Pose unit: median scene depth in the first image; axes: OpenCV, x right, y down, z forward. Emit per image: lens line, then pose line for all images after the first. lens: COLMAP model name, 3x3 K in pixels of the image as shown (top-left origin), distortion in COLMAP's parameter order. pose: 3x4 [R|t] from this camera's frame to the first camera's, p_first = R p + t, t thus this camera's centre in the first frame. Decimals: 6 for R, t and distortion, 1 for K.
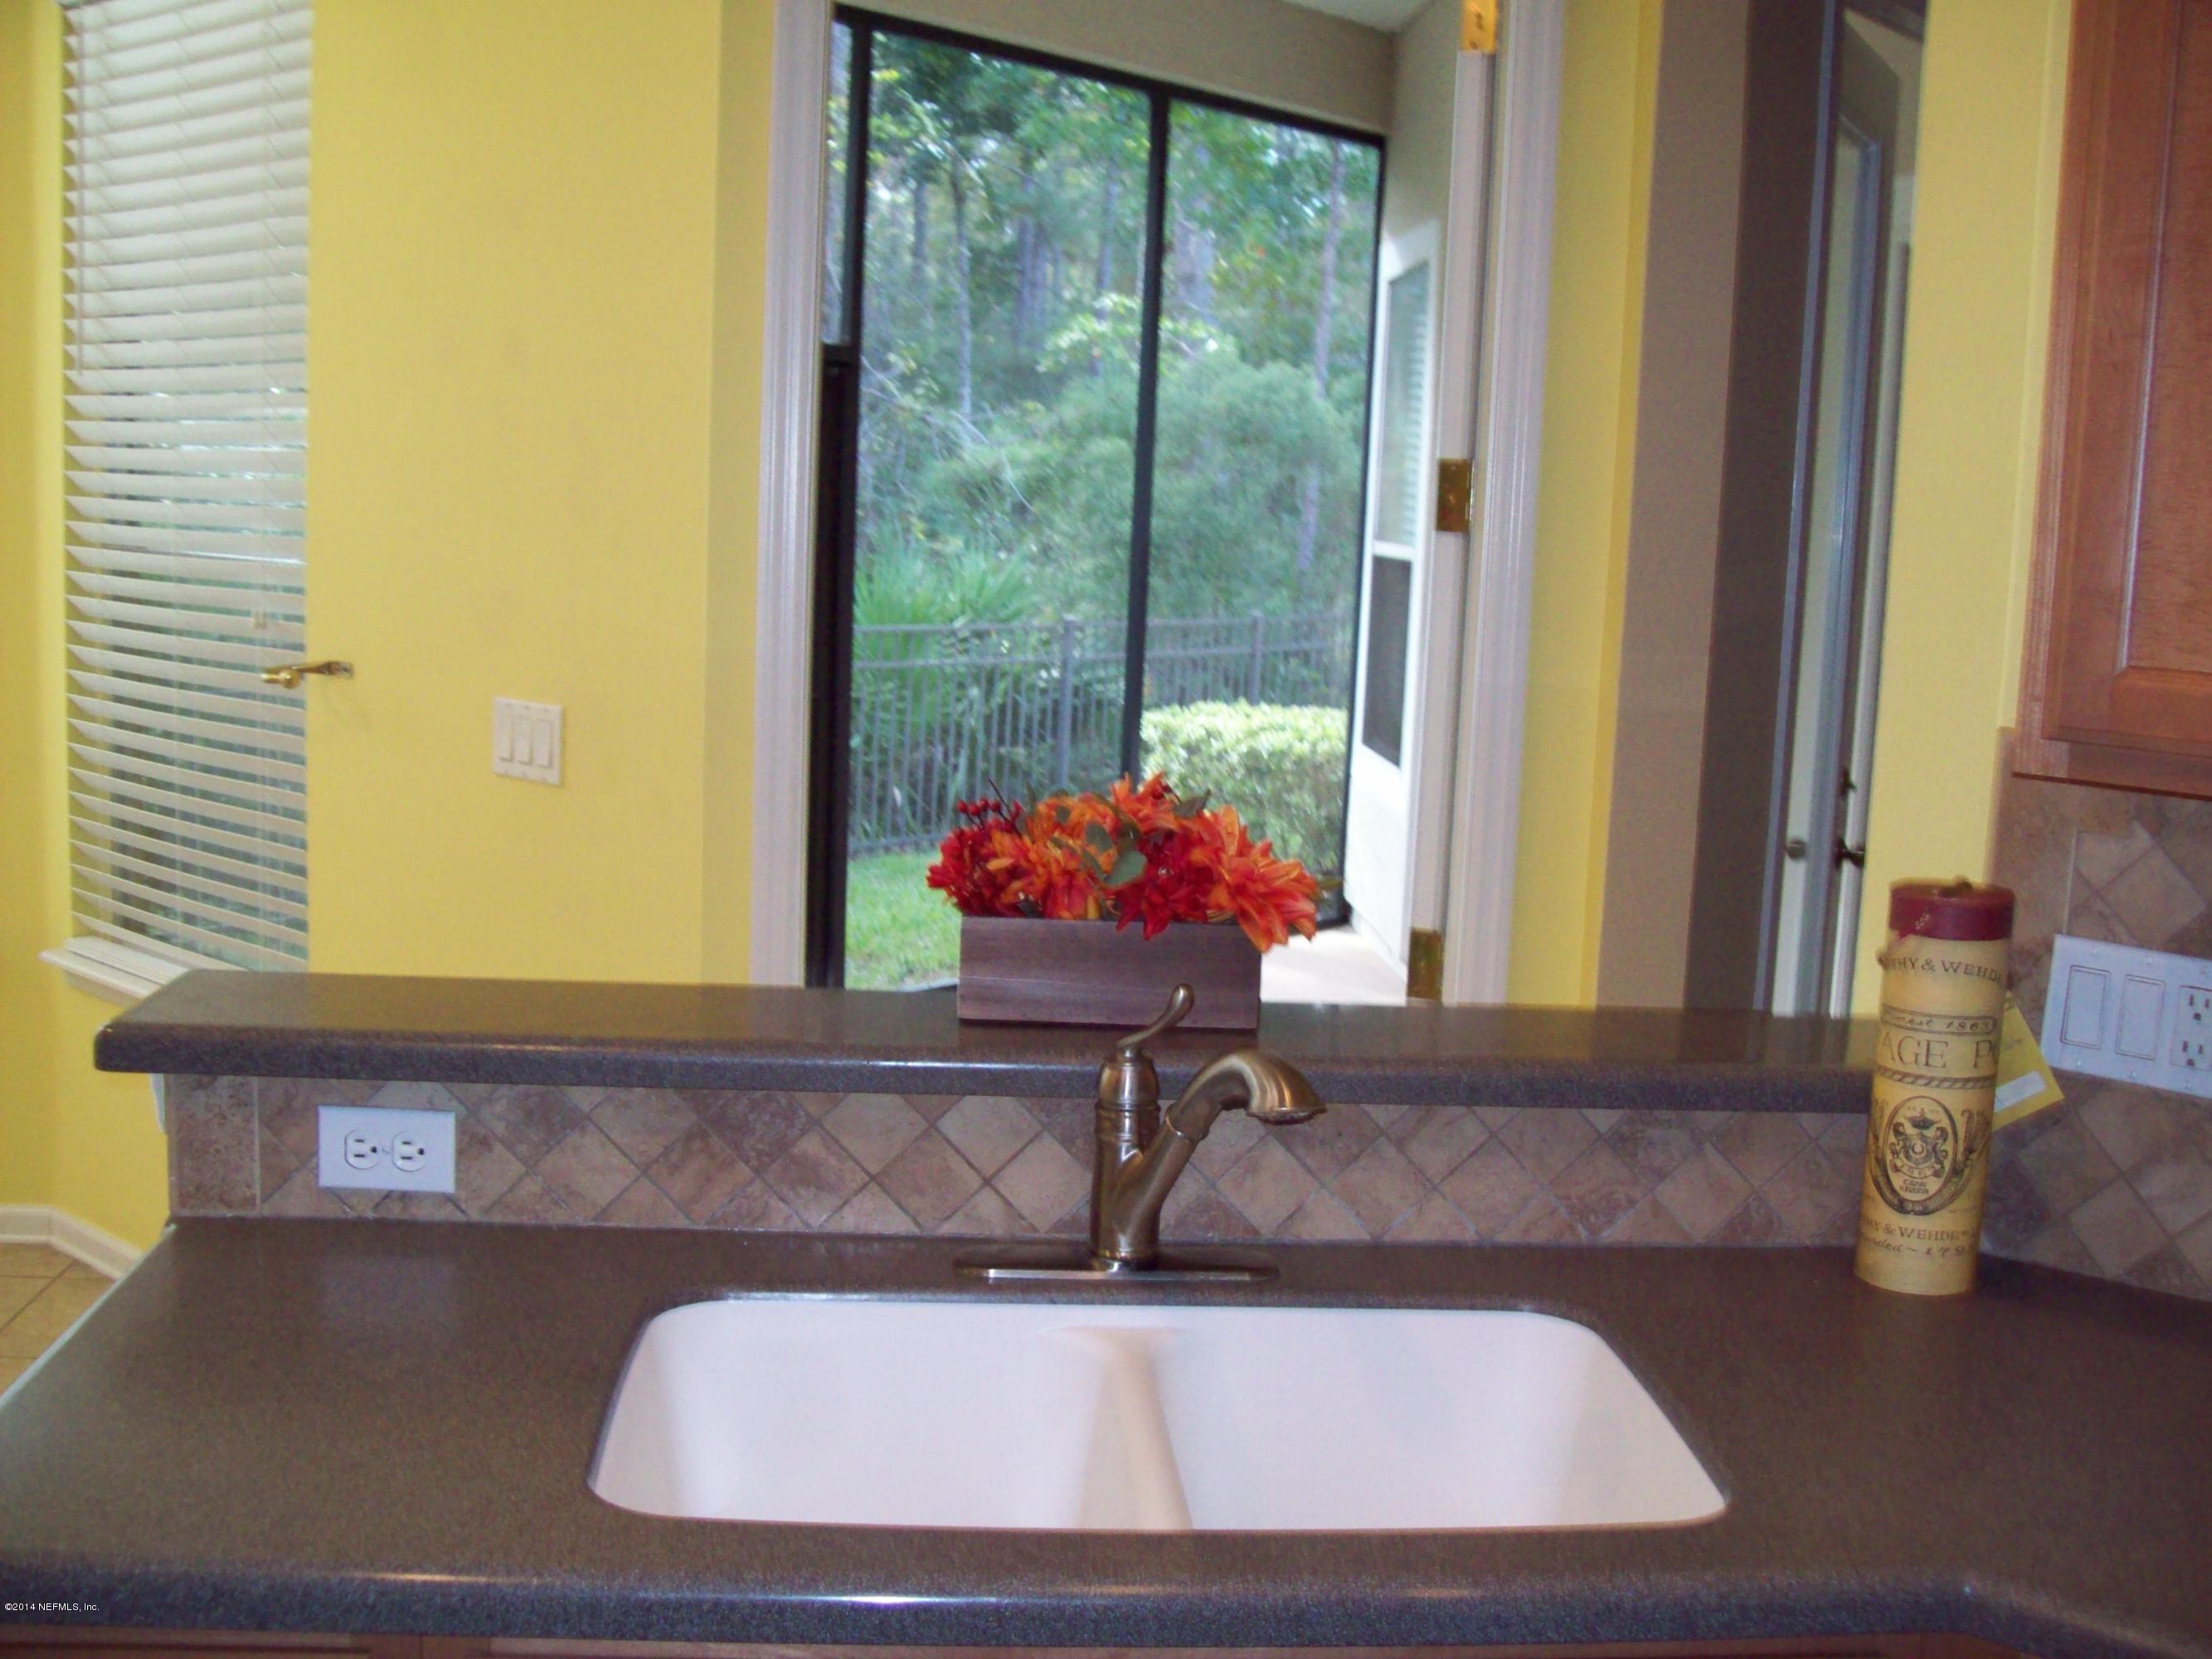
lens RADIAL K [[2292.1, 0, 1164.4], [0, 2292.1, 848.4], [0, 0, 1]] dist [-0.143811, 0.000000]
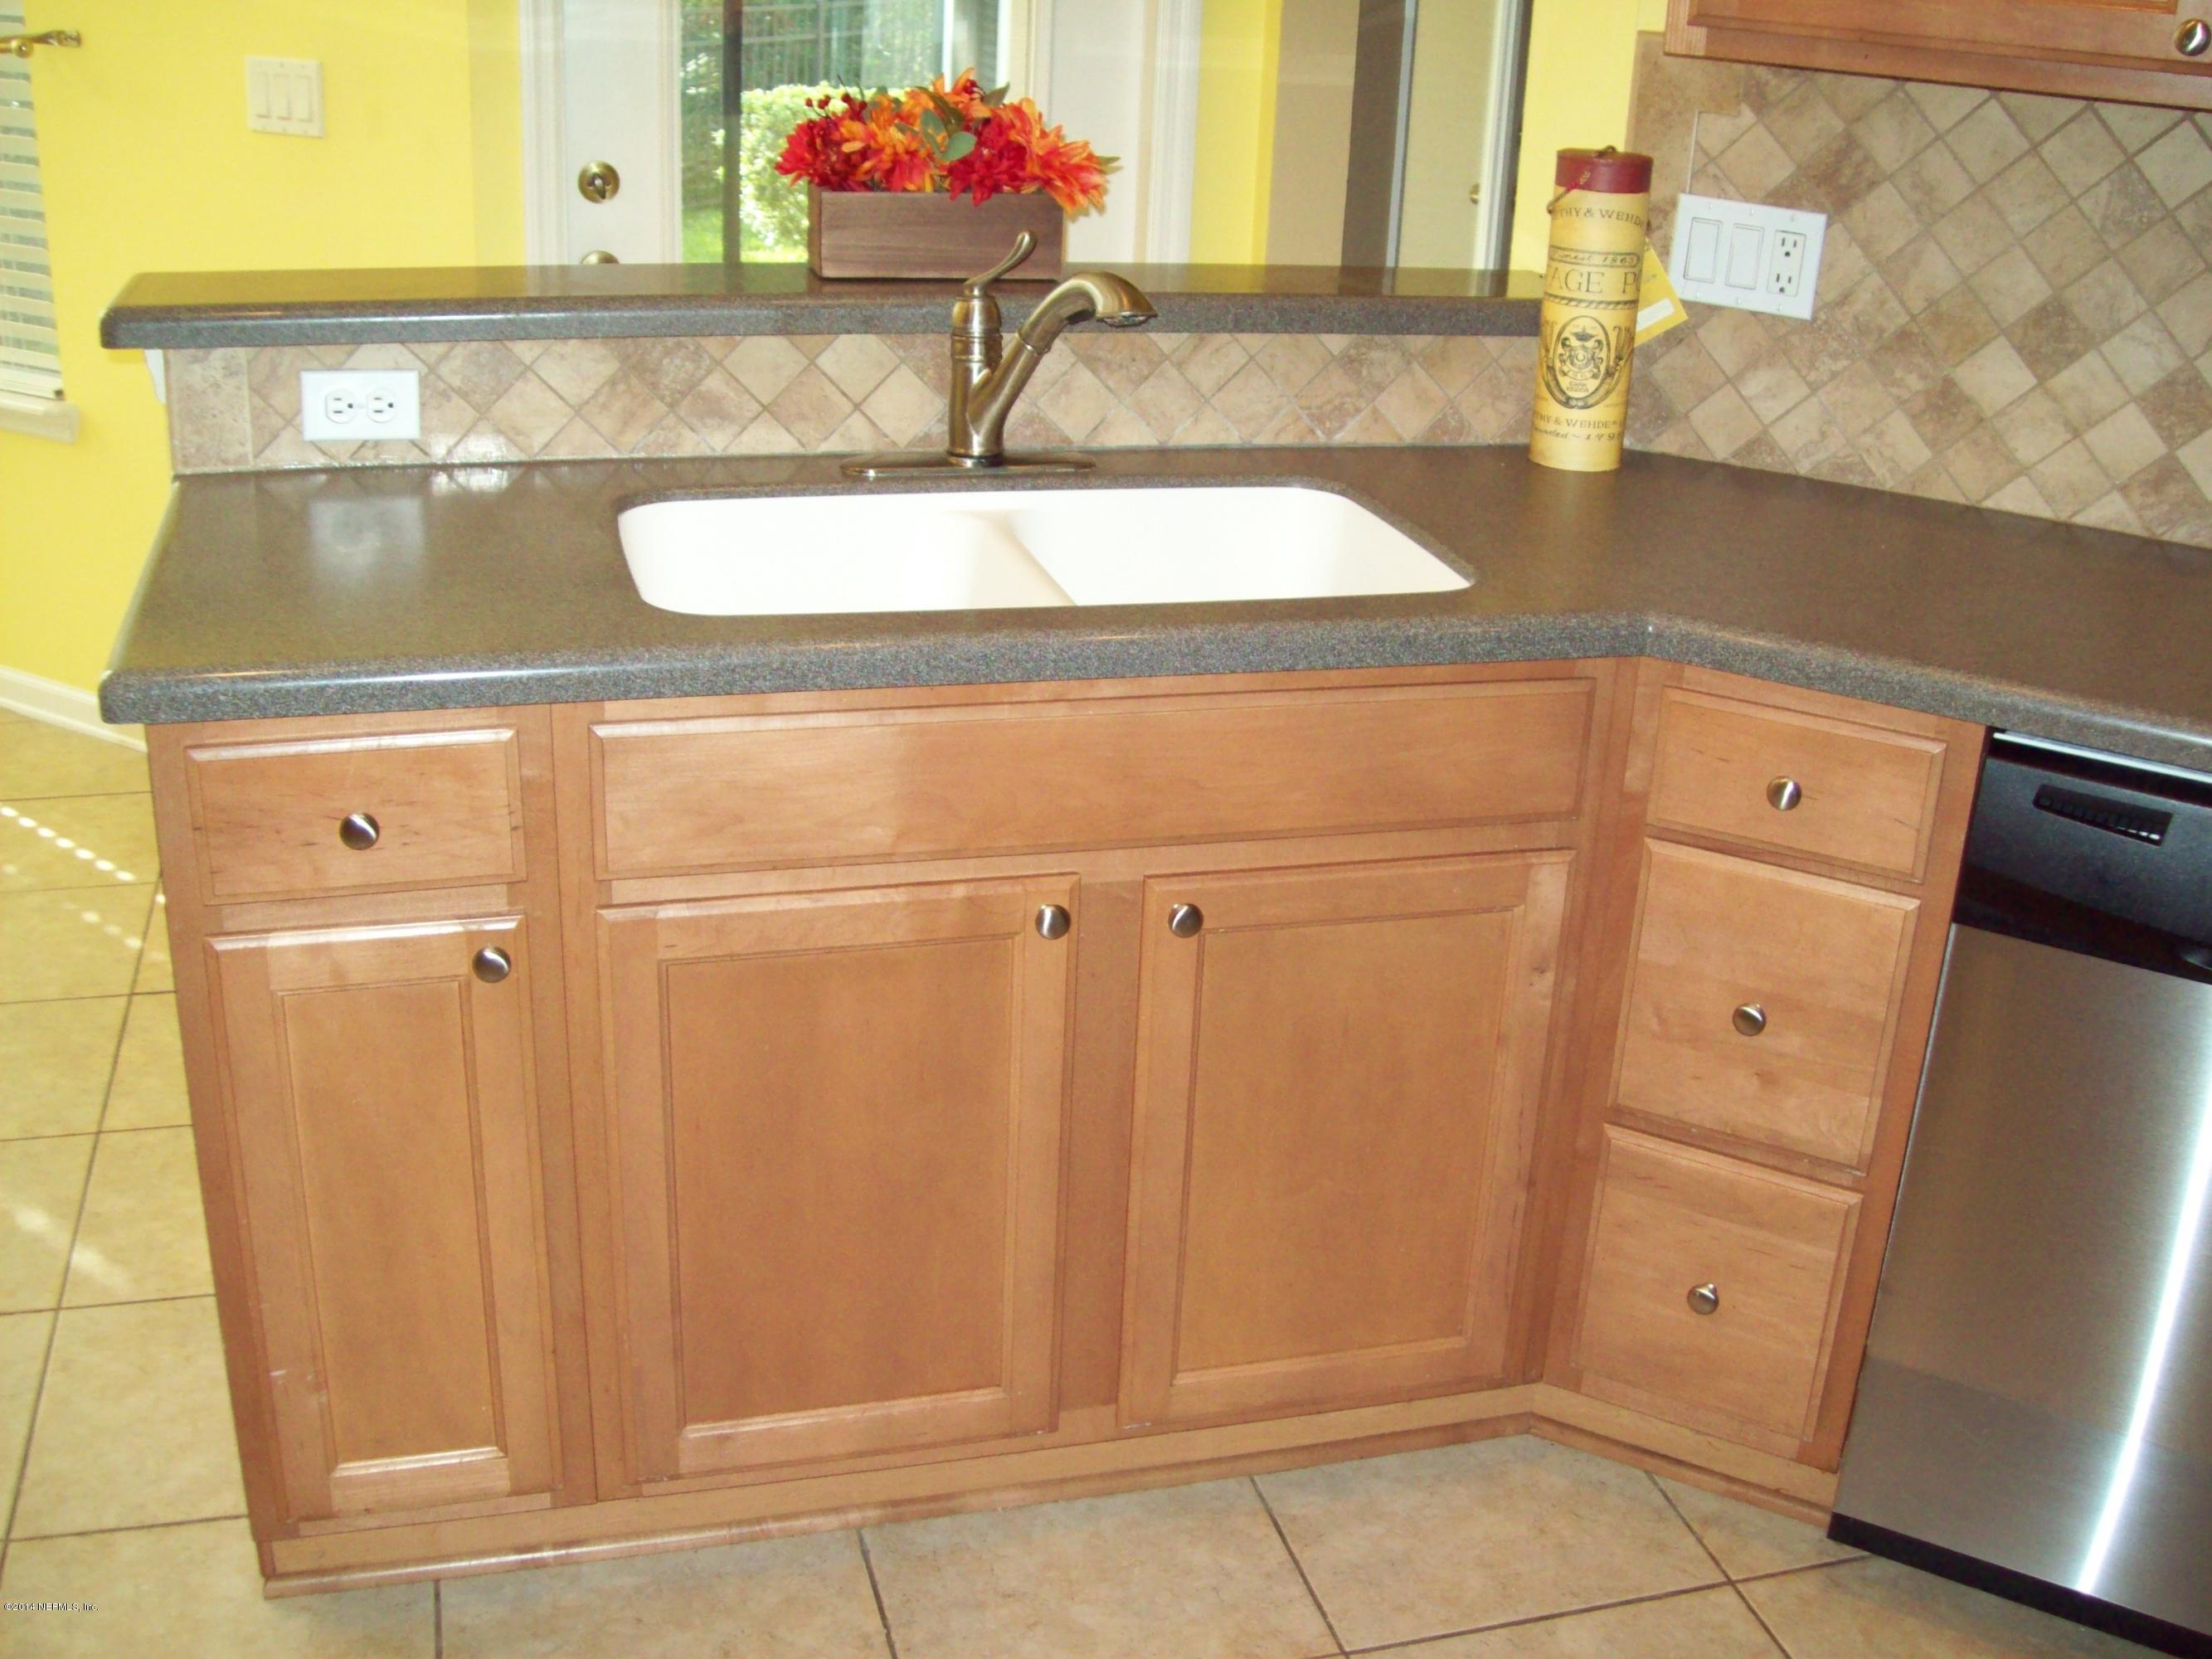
lens RADIAL K [[2292.1, 0, 1125.7], [0, 2292.1, 820.2], [0, 0, 1]] dist [-0.143811, 0.000000]
pose [[0.982733, -0.067812, 0.172154, -0.163689], [0.023786, 0.969000, 0.245912, 0.063348], [-0.183493, -0.237571, 0.953882, -0.260571]]
